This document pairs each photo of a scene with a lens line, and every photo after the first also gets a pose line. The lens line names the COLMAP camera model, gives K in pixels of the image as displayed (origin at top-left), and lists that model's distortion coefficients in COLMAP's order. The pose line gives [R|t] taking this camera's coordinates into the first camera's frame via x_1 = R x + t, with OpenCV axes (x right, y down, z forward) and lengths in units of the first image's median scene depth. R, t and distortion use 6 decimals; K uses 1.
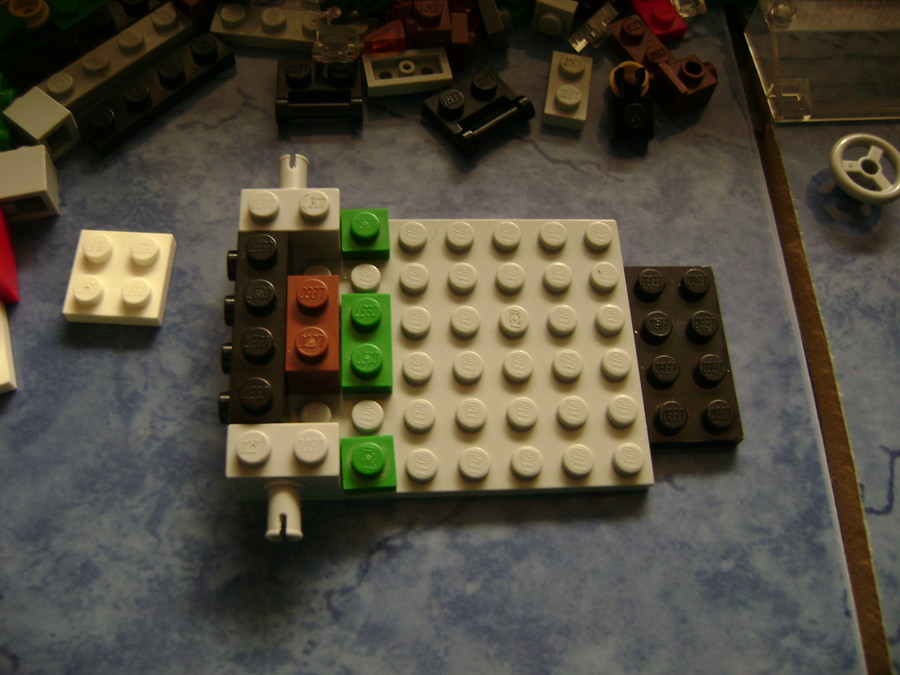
lens RADIAL K [[926.5, 0, 449.7], [0, 926.5, 335.8], [0, 0, 1]] dist [-0.176049, 0.105572]
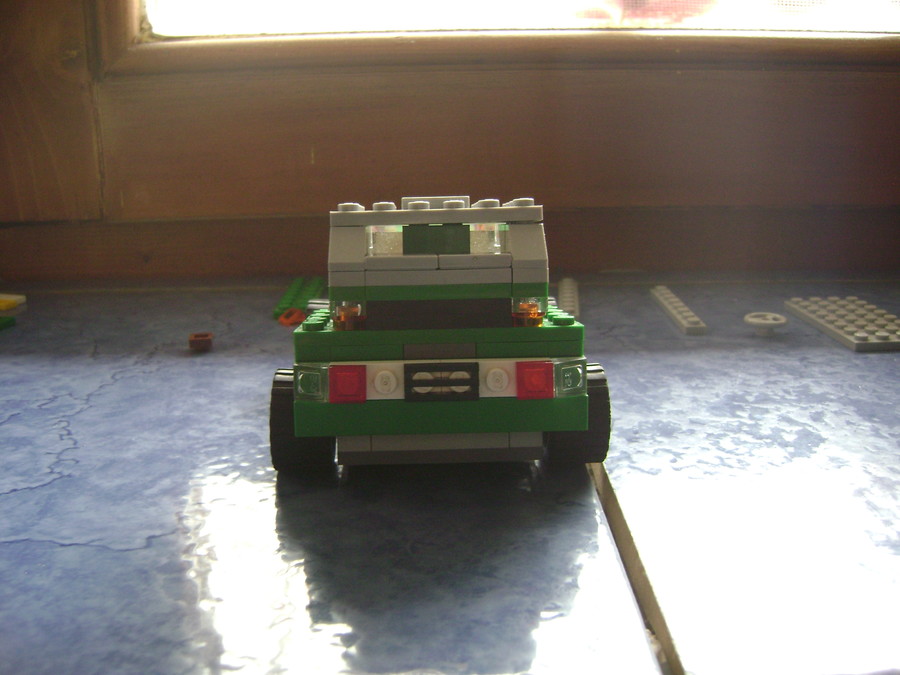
lens RADIAL K [[926.5, 0, 449.7], [0, 926.5, 335.8], [0, 0, 1]] dist [-0.176049, 0.105572]
pose [[0.996103, -0.067335, -0.056969, 0.317713], [-0.000317, 0.643156, -0.765735, 1.388682], [0.088201, 0.762769, 0.640628, -0.237420]]
